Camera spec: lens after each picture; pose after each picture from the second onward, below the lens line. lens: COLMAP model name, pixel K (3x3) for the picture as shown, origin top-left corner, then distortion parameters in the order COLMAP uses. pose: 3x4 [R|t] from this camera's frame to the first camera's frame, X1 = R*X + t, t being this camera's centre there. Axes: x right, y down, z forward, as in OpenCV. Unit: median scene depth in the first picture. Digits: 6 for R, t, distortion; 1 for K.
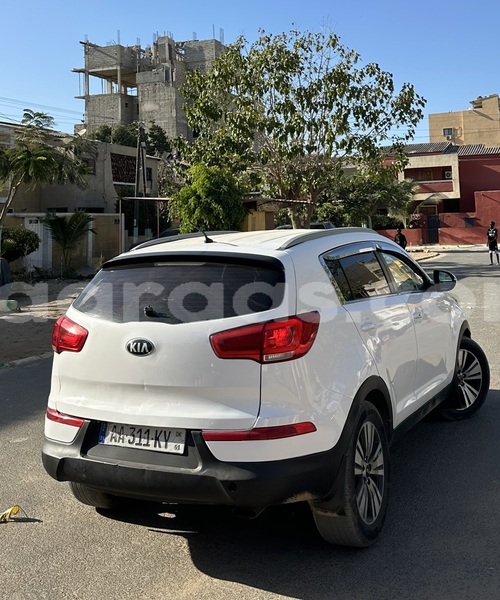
lens RADIAL K [[690.5, 0, 250.3], [0, 690.5, 297.2], [0, 0, 1]] dist [0.093041, 0.000000]
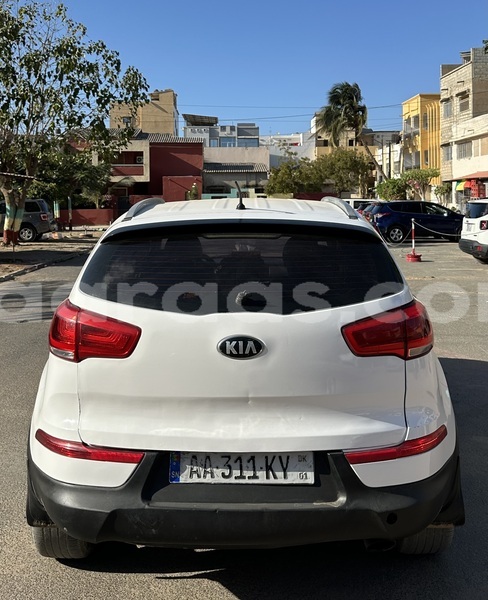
lens RADIAL K [[666.3, 0, 243.0], [0, 666.3, 299.5], [0, 0, 1]] dist [0.021535, 0.000000]
pose [[0.910475, -0.029494, 0.412510, -0.445340], [0.014364, 0.999107, 0.039731, -0.006243], [-0.413314, -0.030249, 0.910086, 0.358554]]
